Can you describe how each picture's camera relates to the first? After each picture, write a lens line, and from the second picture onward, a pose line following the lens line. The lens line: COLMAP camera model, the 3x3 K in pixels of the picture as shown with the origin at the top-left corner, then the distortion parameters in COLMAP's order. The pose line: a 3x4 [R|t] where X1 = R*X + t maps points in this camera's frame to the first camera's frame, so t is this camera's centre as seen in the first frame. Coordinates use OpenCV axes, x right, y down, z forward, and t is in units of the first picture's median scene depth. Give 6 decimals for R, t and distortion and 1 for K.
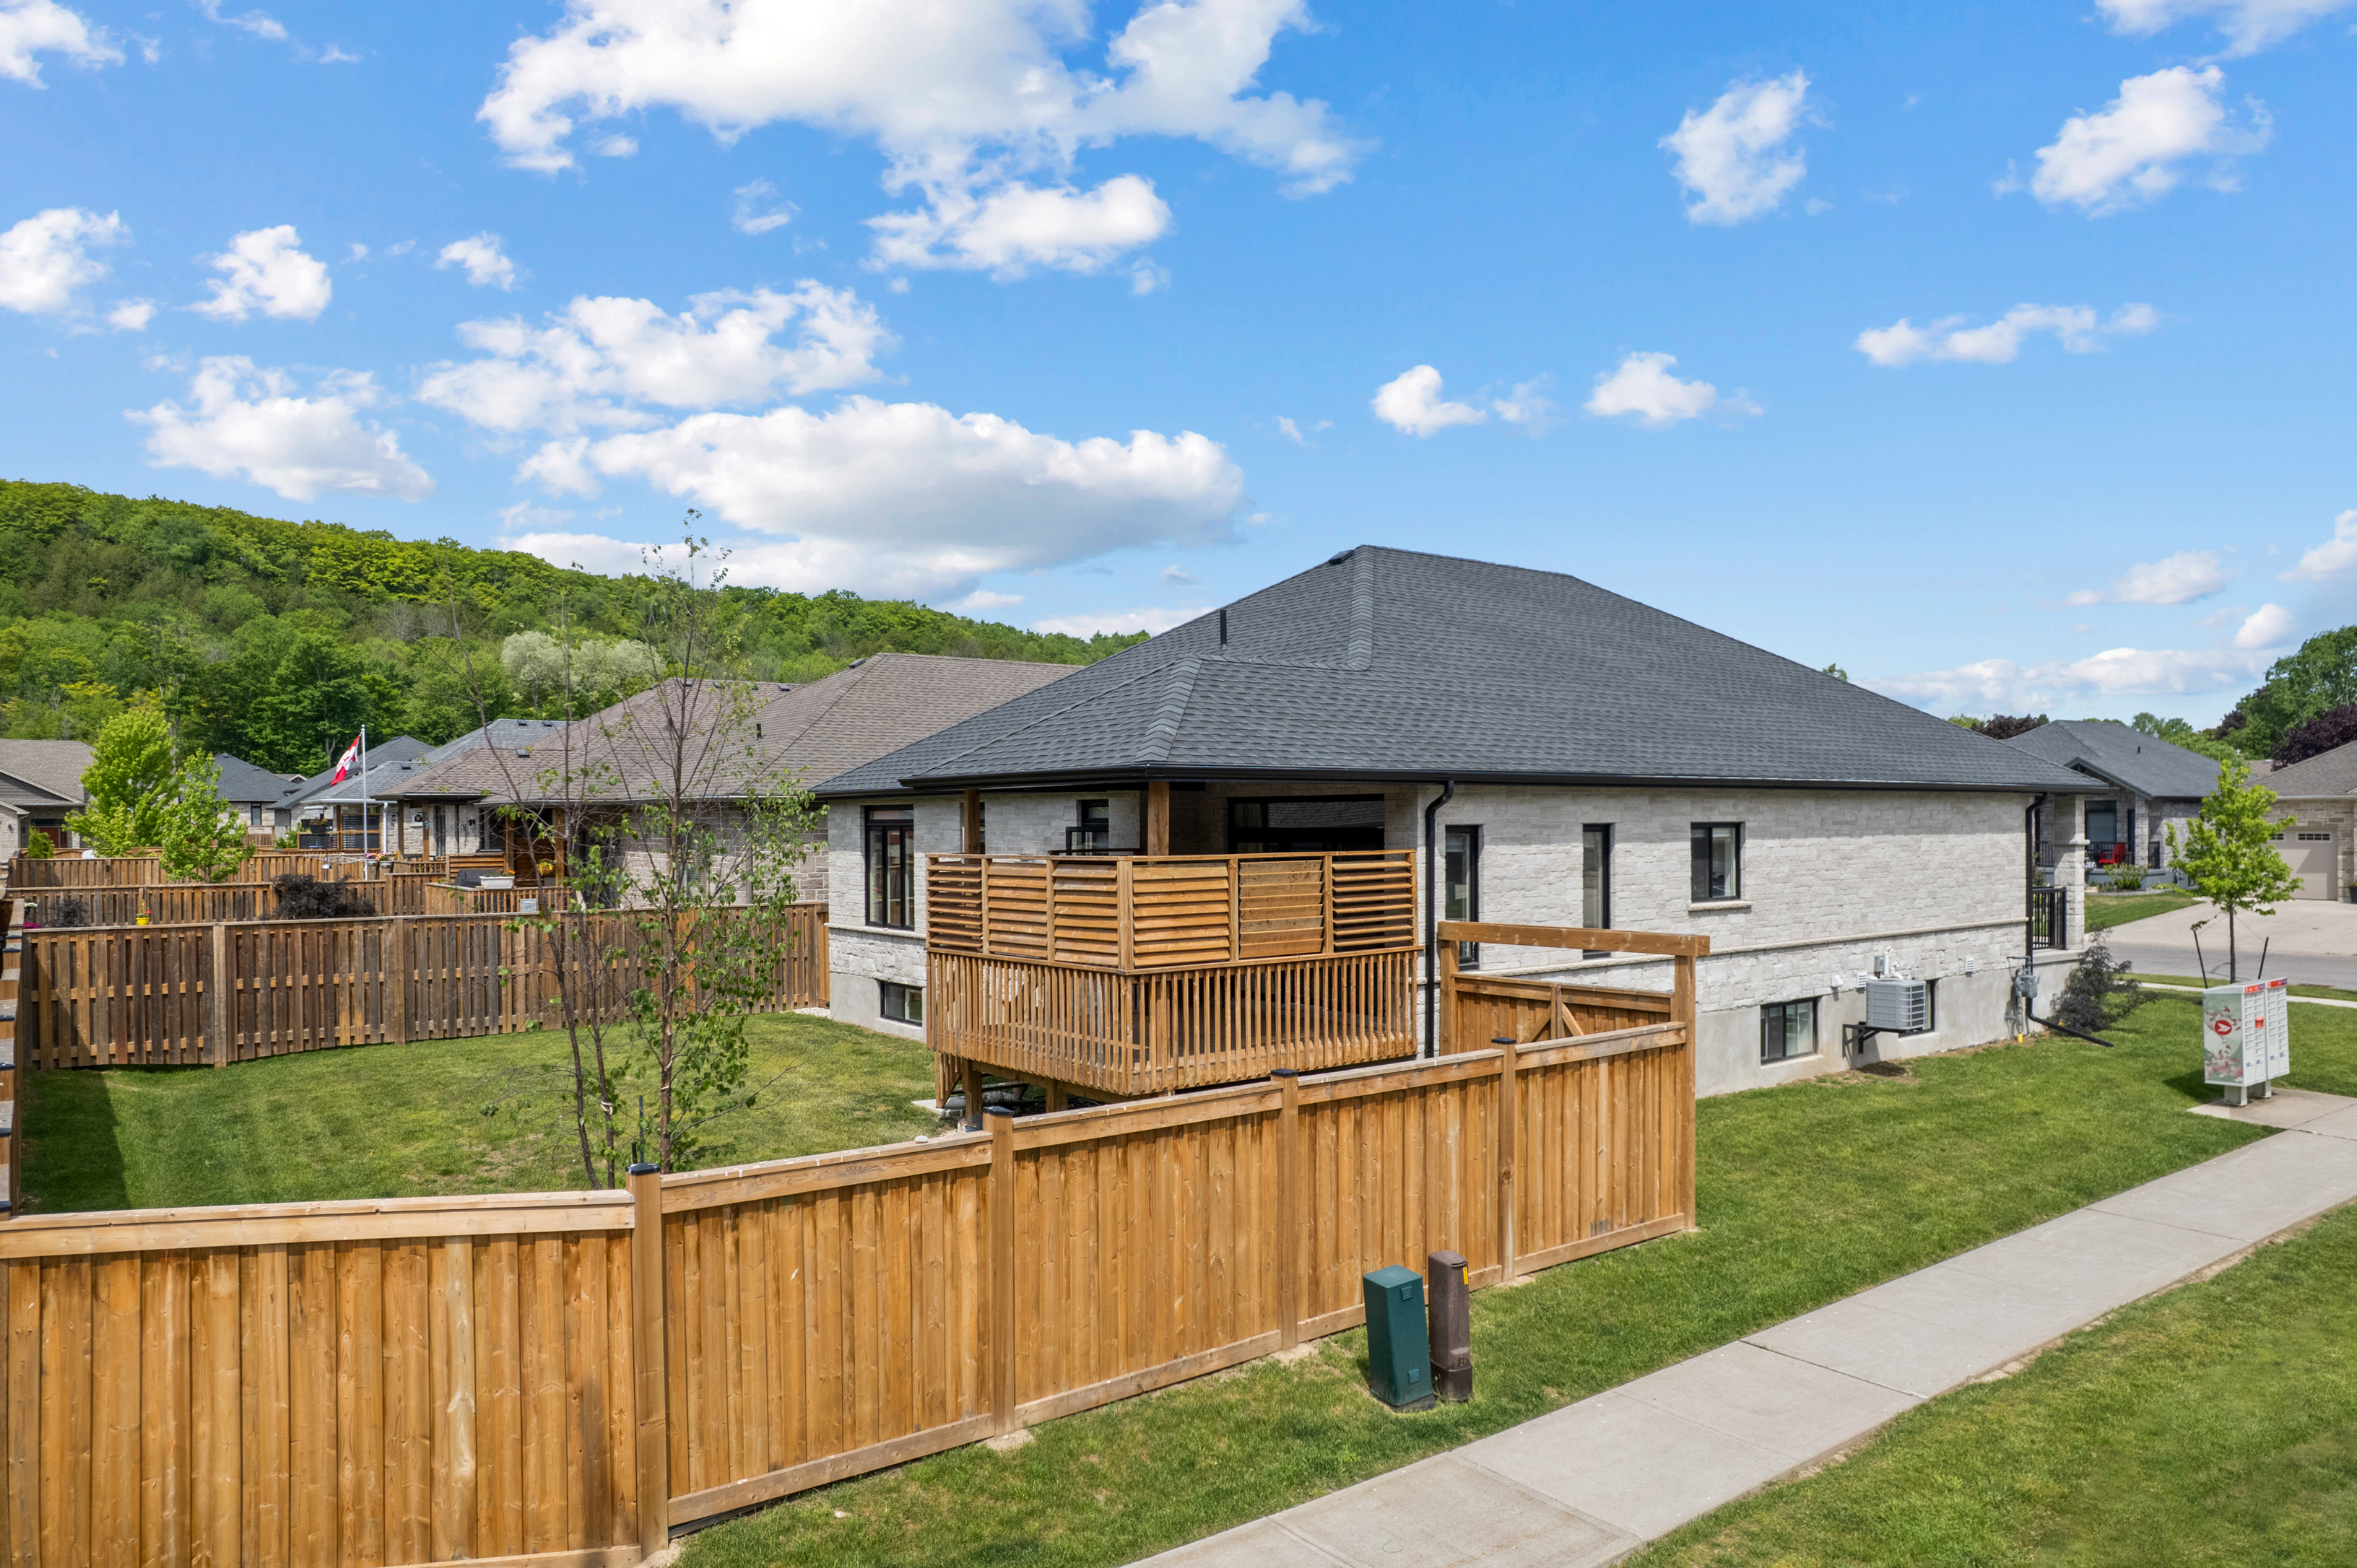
lens RADIAL K [[1516.0, 0, 1189.9], [0, 1516.0, 801.9], [0, 0, 1]] dist [-0.069267, 0.062752]
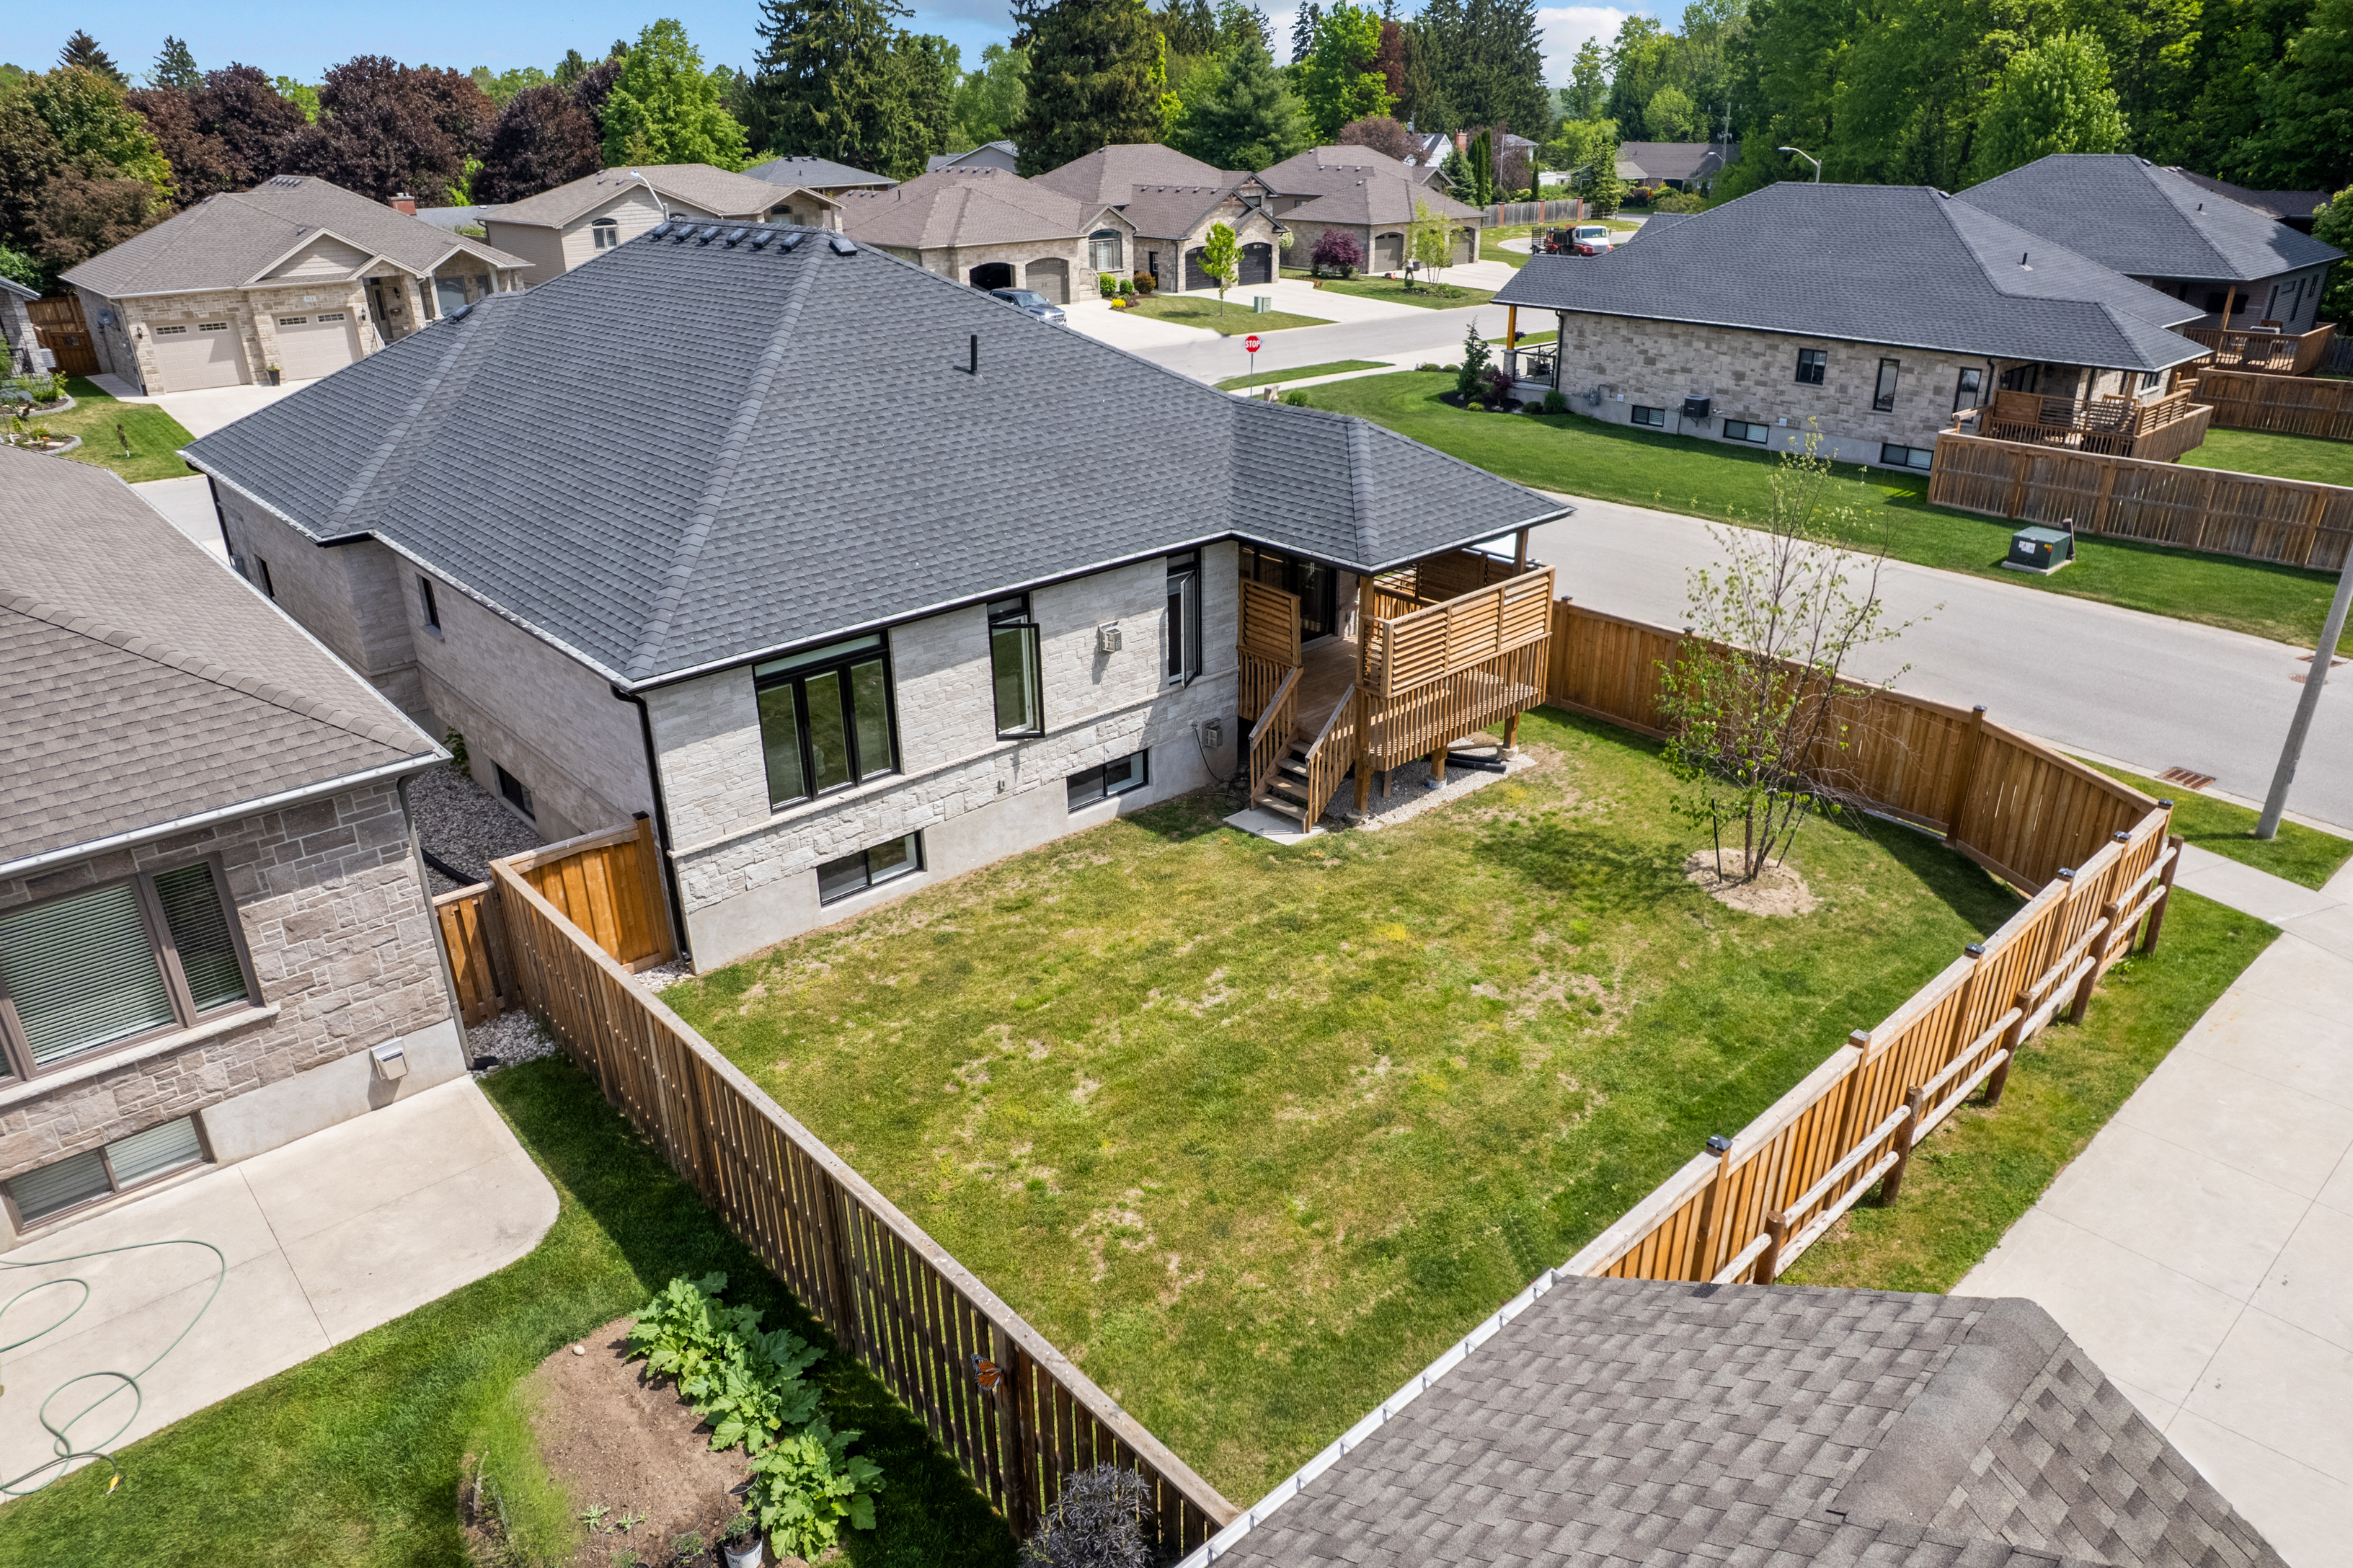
lens RADIAL K [[1507.6, 0, 1191.0], [0, 1507.6, 791.8], [0, 0, 1]] dist [-0.059091, 0.043582]
pose [[-0.078026, -0.404513, 0.911197, -1.185763], [-0.004241, 0.914110, 0.405443, -0.305395], [-0.996942, 0.027771, -0.073040, 1.106753]]
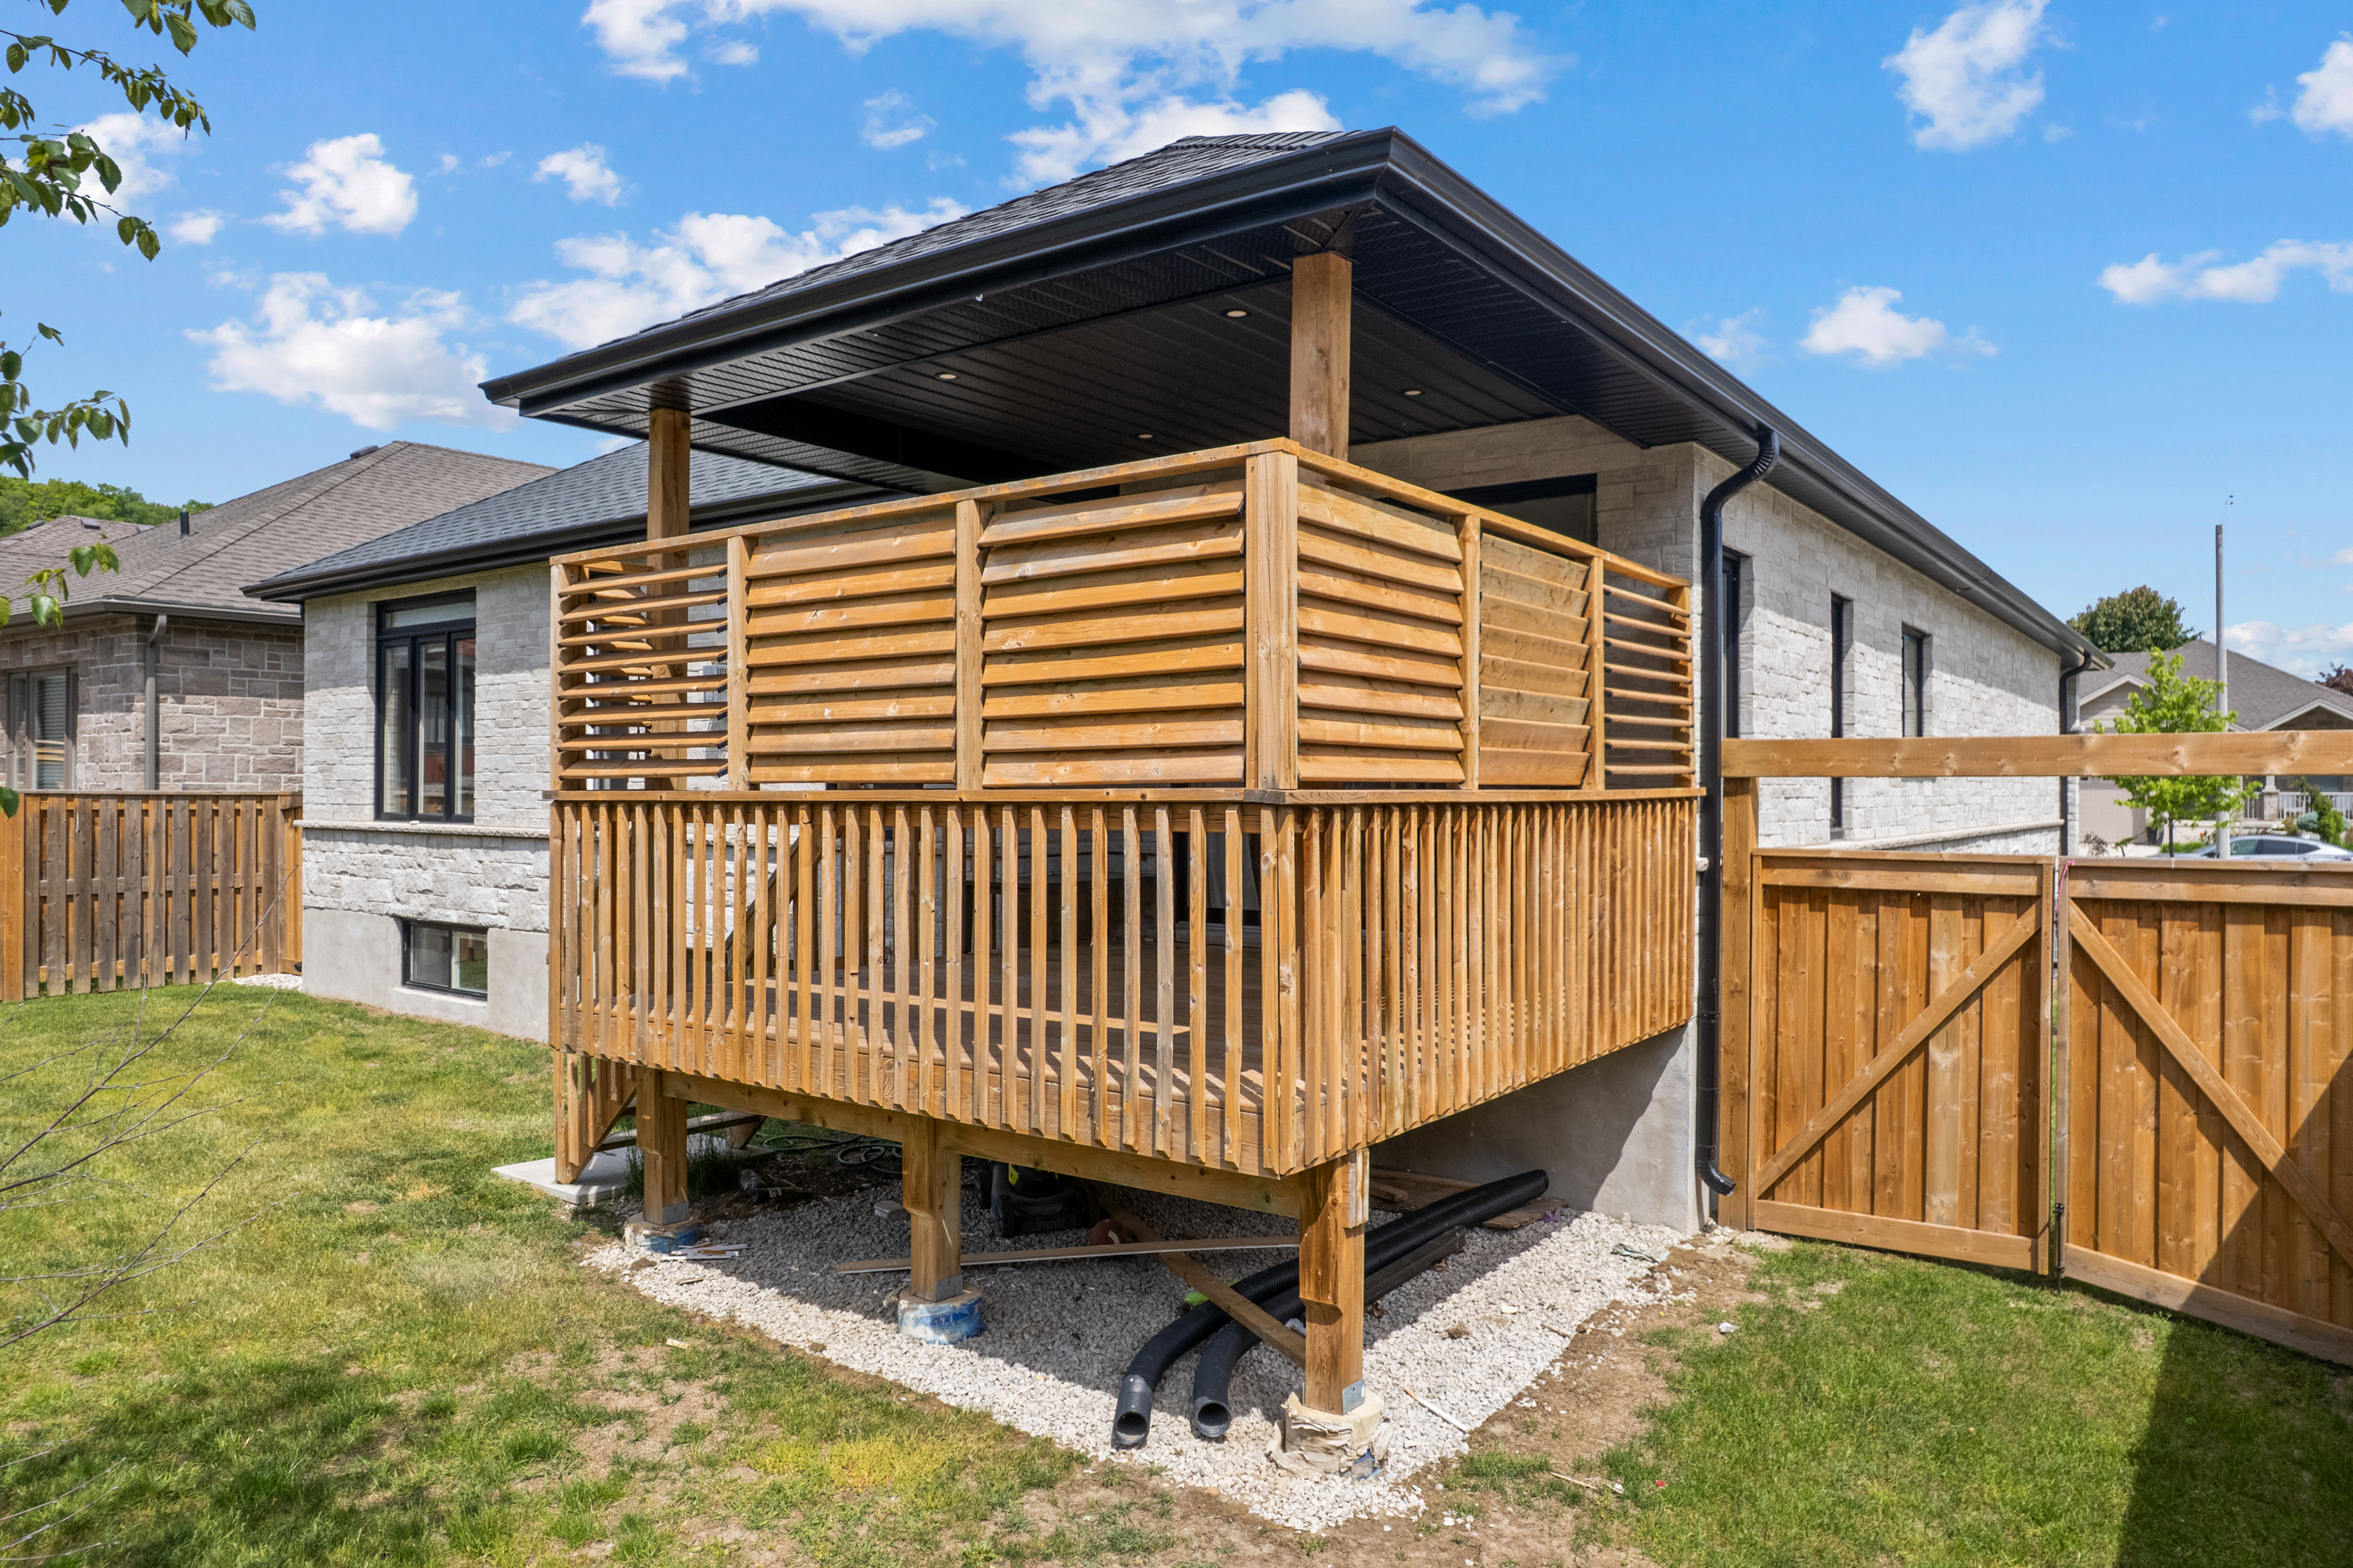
lens RADIAL K [[1544.6, 0, 1173.7], [0, 1544.6, 766.7], [0, 0, 1]] dist [-0.045398, 0.001594]
pose [[0.961985, 0.015352, 0.272672, -0.111237], [-0.014550, 0.999882, -0.004963, 0.078344], [-0.272716, 0.000807, 0.962094, 0.497238]]
